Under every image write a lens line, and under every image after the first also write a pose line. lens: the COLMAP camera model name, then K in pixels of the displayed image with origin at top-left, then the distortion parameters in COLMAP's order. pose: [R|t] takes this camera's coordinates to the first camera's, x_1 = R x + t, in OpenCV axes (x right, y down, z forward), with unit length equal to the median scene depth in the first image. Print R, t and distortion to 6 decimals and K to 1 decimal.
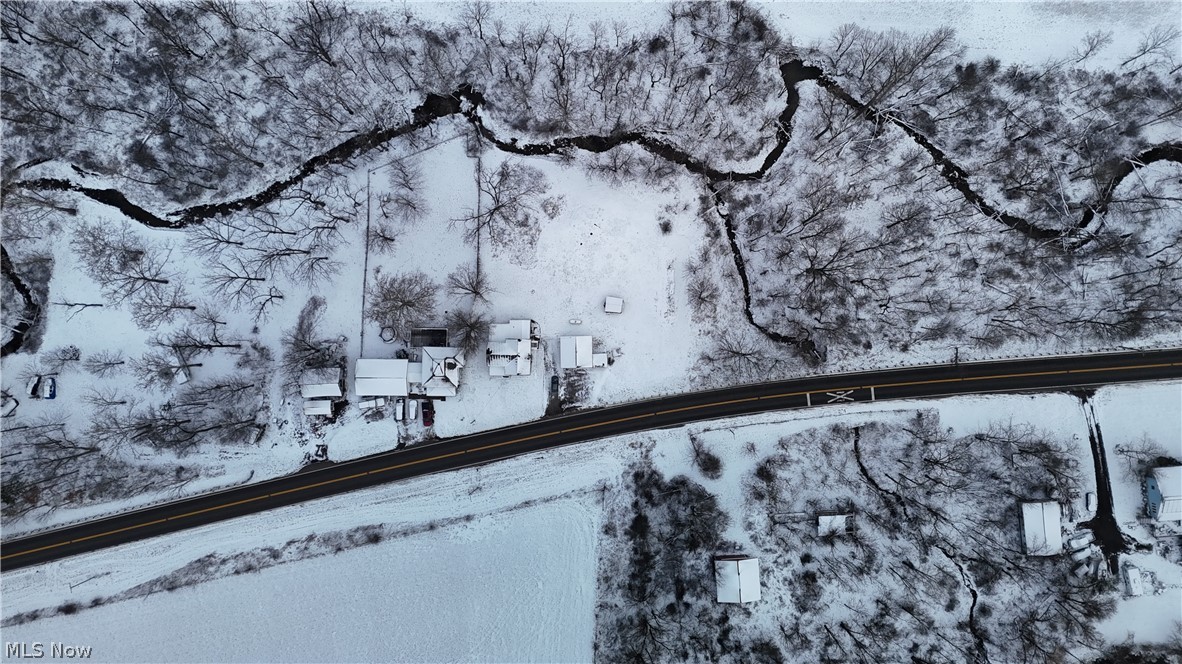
lens RADIAL K [[835.9, 0, 595.7], [0, 835.9, 335.8], [0, 0, 1]] dist [0.009306, 0.000356]
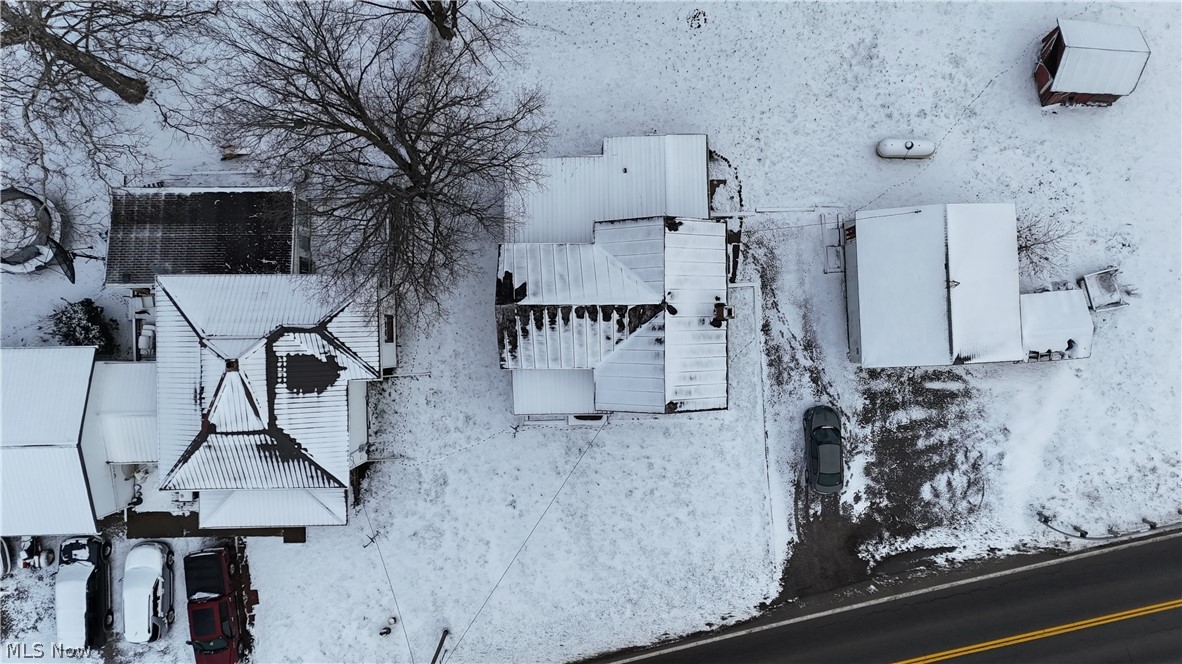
lens RADIAL K [[835.9, 0, 586.3], [0, 835.9, 329.3], [0, 0, 1]] dist [0.009306, 0.000356]
pose [[0.999579, -0.028859, -0.002887, -0.107386], [0.028816, 0.999485, -0.014109, 0.029956], [0.003293, 0.014019, 0.999896, 0.792564]]
